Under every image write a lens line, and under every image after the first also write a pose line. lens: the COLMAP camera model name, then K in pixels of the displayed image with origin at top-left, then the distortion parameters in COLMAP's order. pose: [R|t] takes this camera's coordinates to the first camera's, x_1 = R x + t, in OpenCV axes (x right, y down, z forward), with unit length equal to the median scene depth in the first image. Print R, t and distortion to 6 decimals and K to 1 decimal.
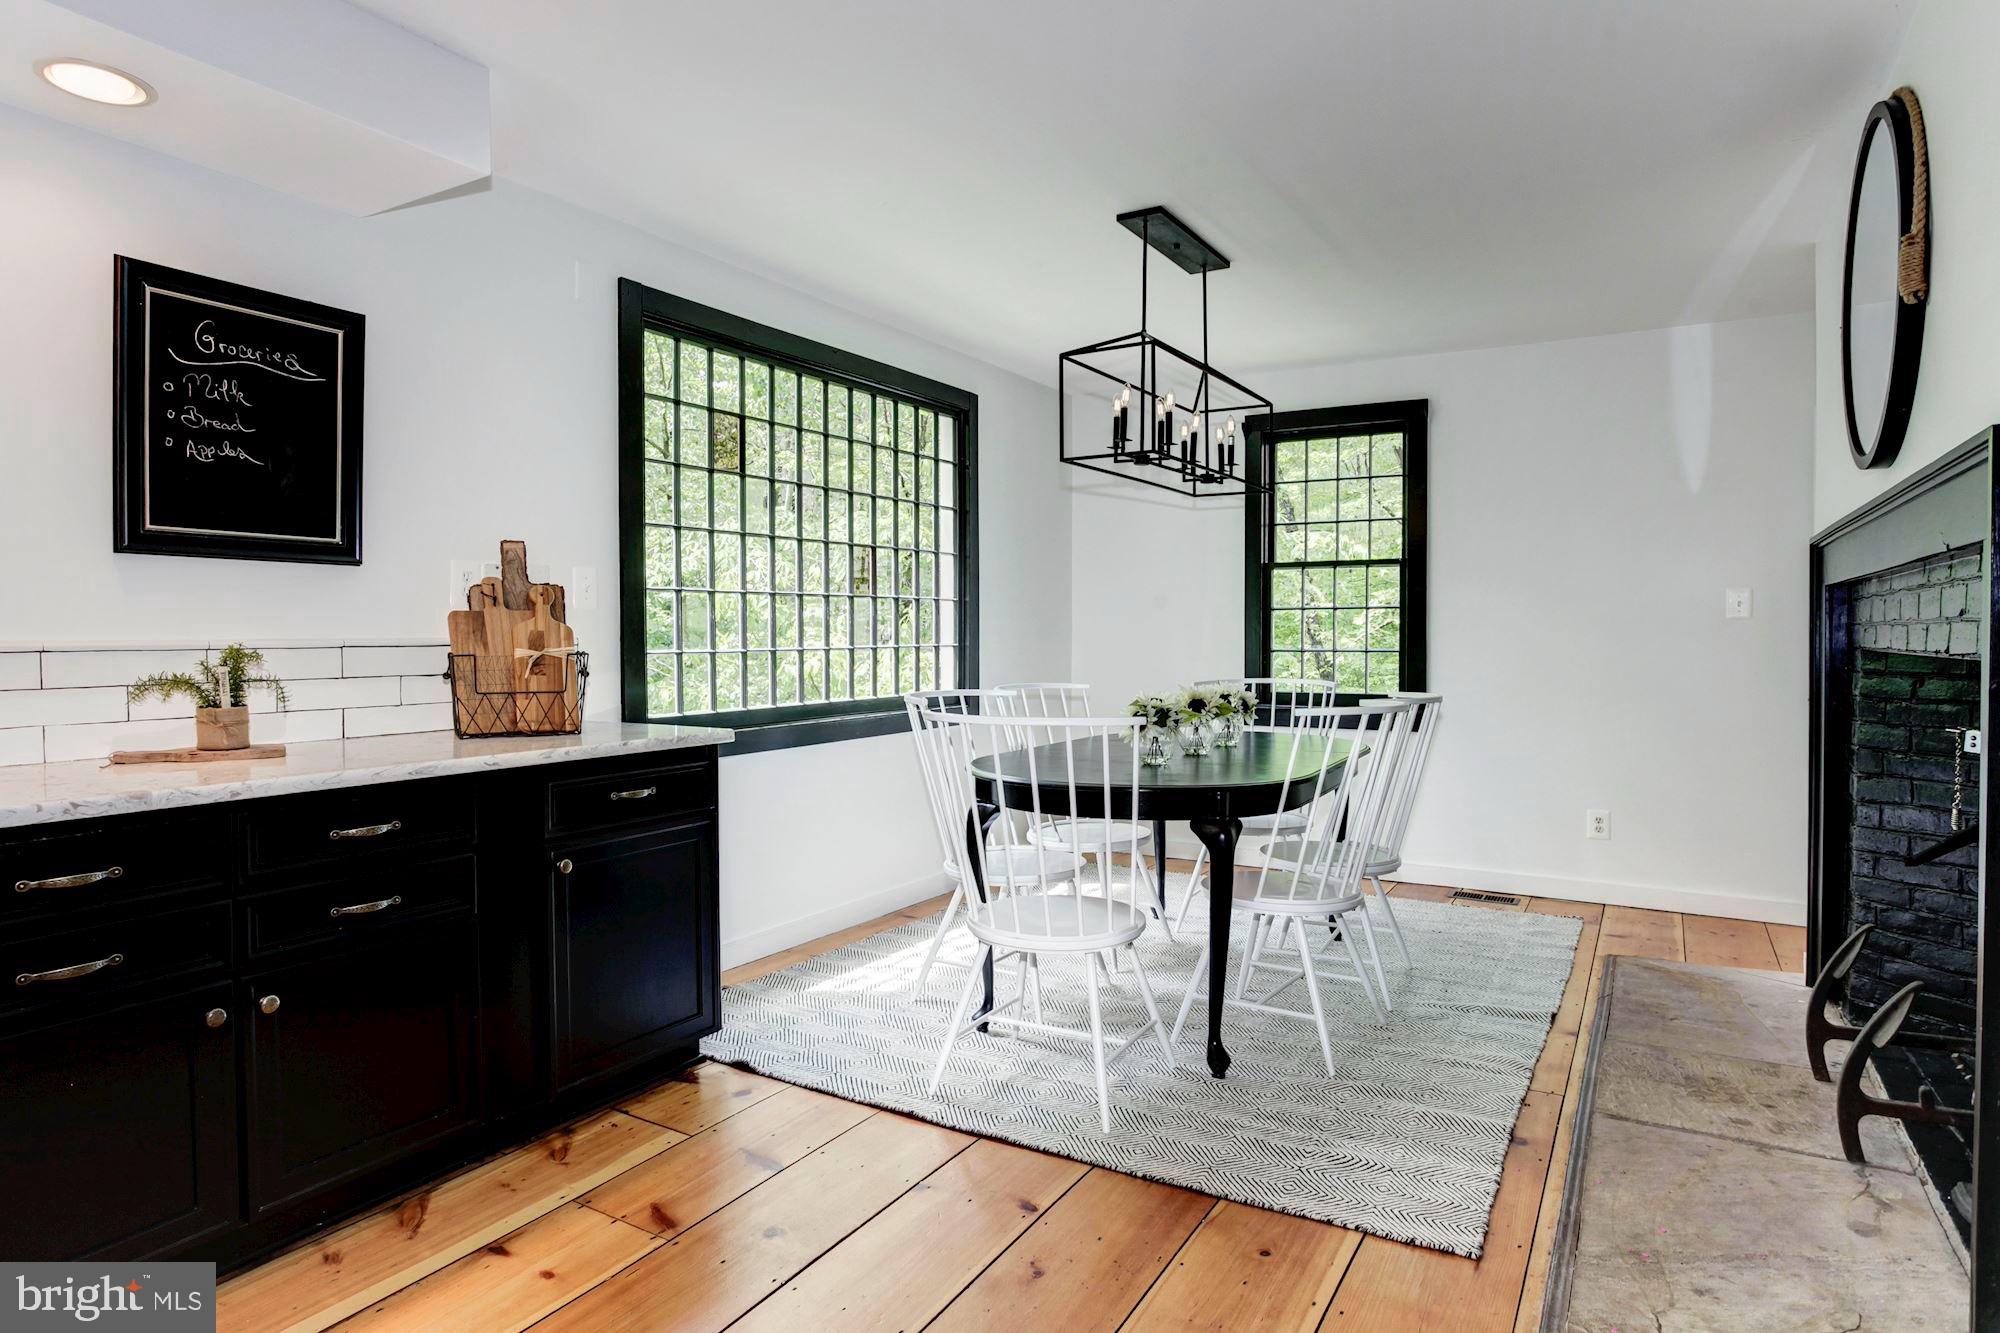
lens RADIAL K [[1132.5, 0, 993.5], [0, 1132.5, 660.0], [0, 0, 1]] dist [-0.038735, 0.022837]
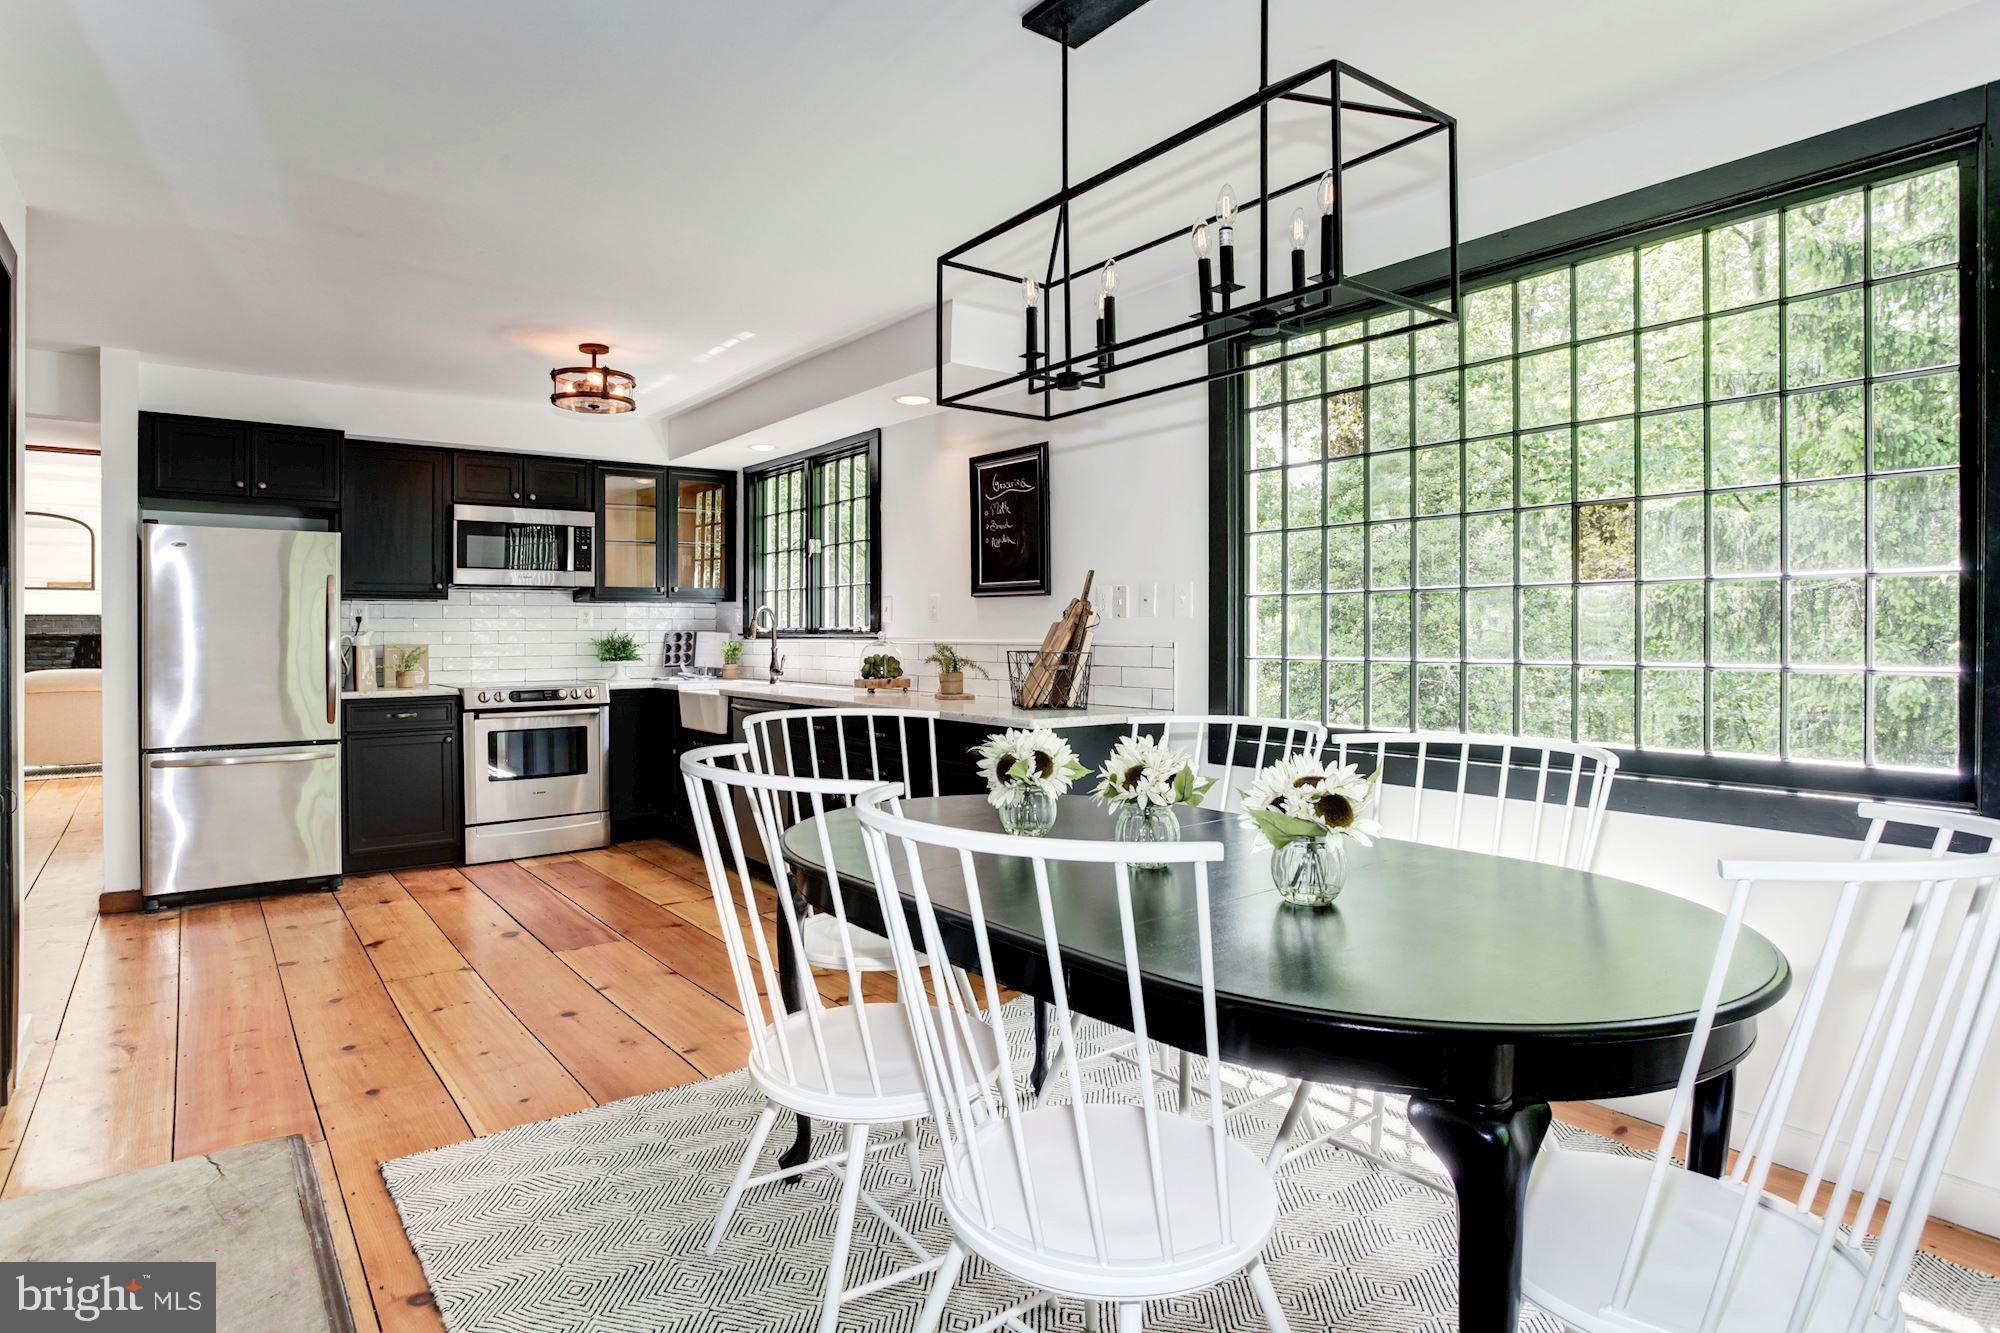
lens RADIAL K [[1100.4, 0, 1000.2], [0, 1100.4, 631.3], [0, 0, 1]] dist [-0.037303, 0.021773]
pose [[-0.378903, 0.002957, -0.925431, 0.880664], [-0.019365, 0.999751, 0.011123, -0.043465], [0.925234, 0.022136, -0.378752, 1.432761]]
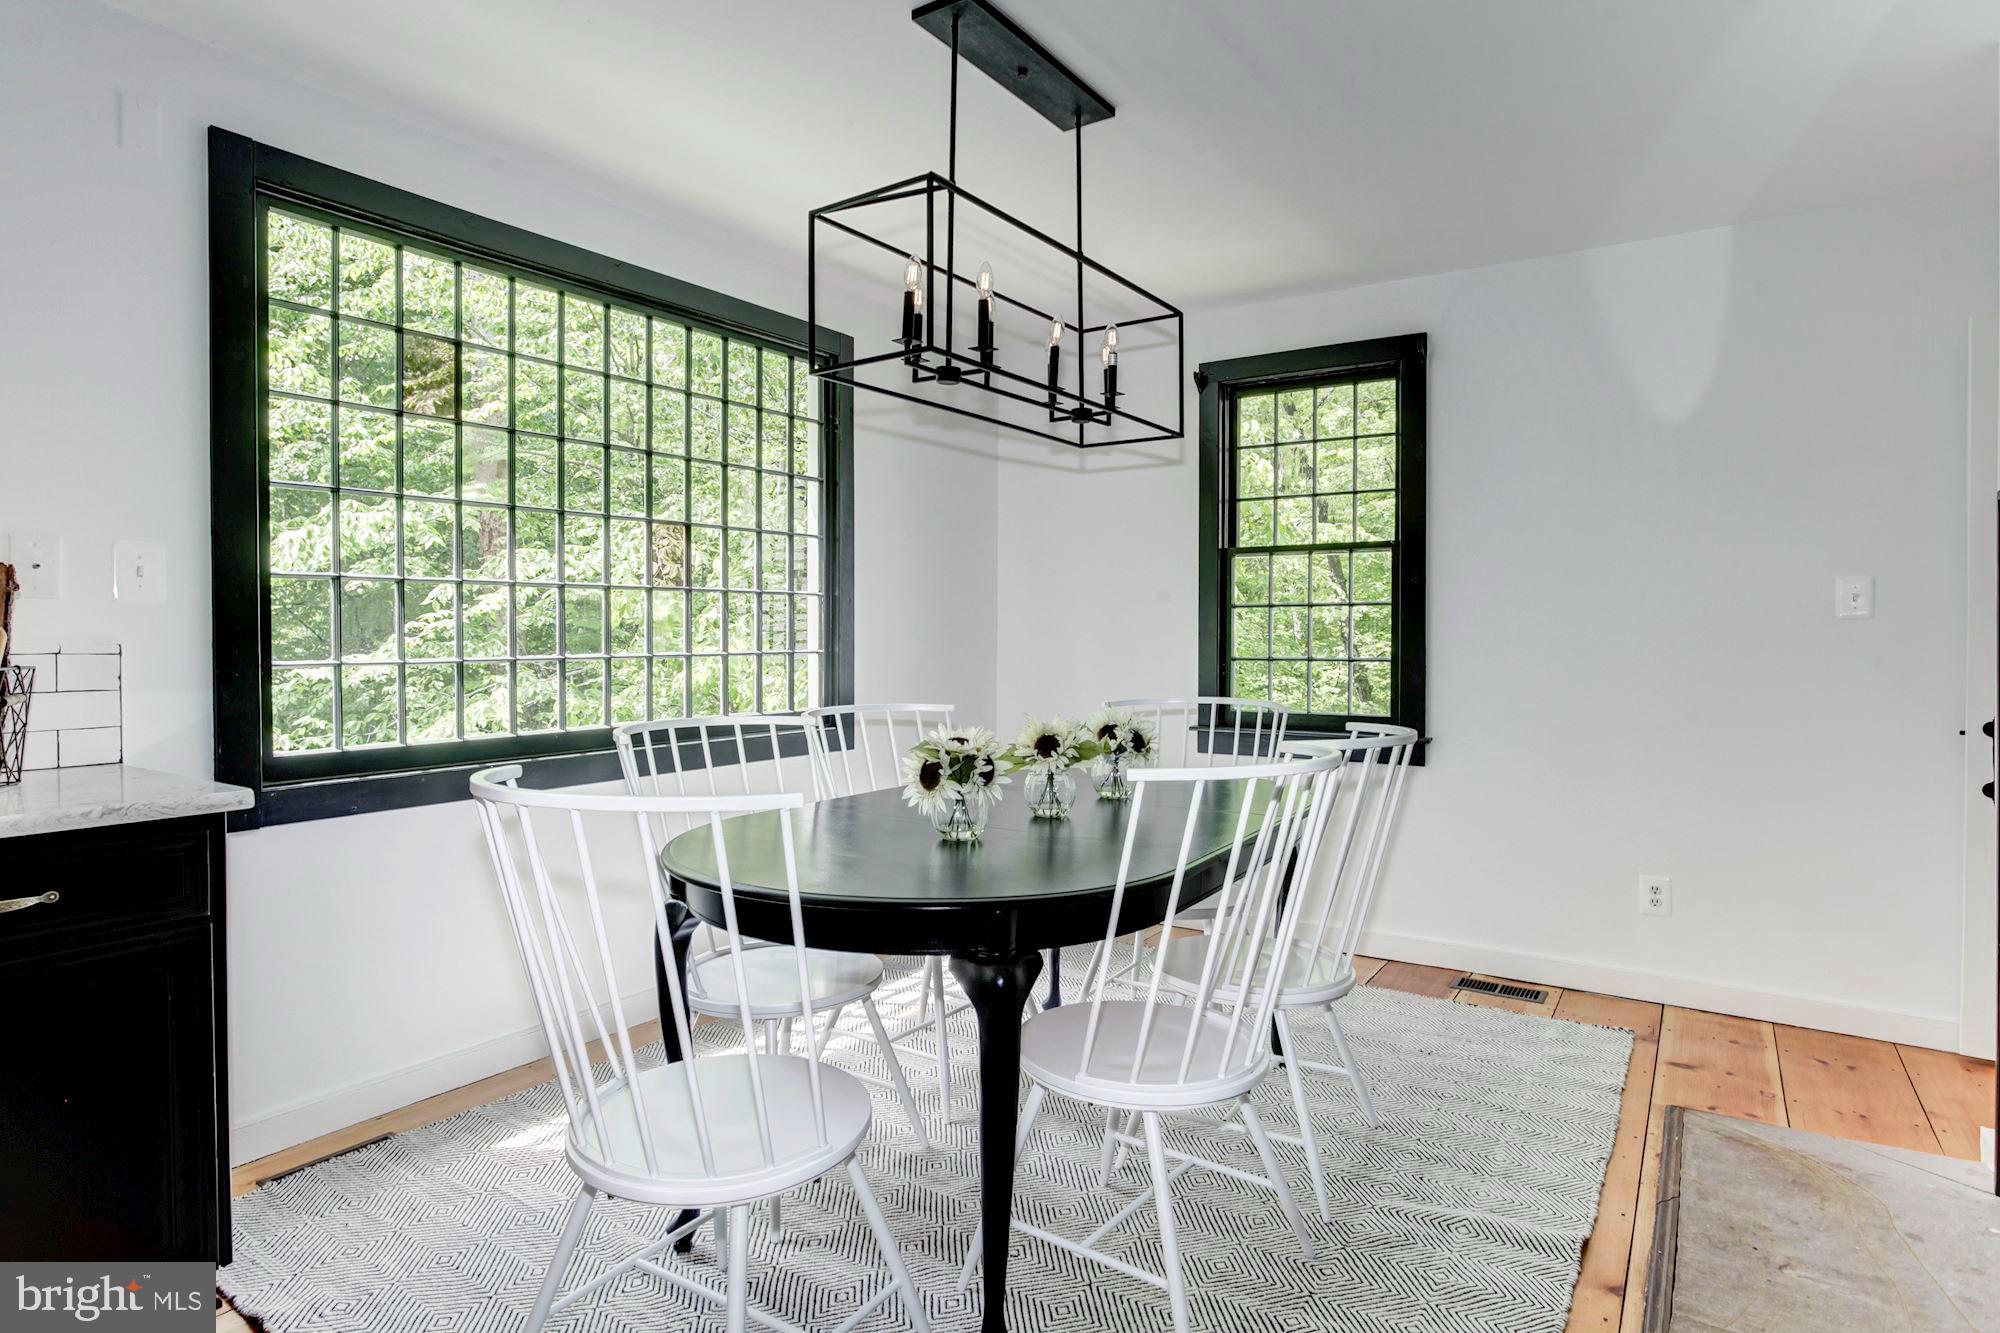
lens RADIAL K [[1101.4, 0, 1002.7], [0, 1101.4, 653.8], [0, 0, 1]] dist [-0.042895, 0.021589]
pose [[0.999114, 0.001519, -0.042067, 0.214807], [-0.001823, 0.999972, -0.007196, -0.010600], [0.042055, 0.007266, 0.999089, 0.408228]]
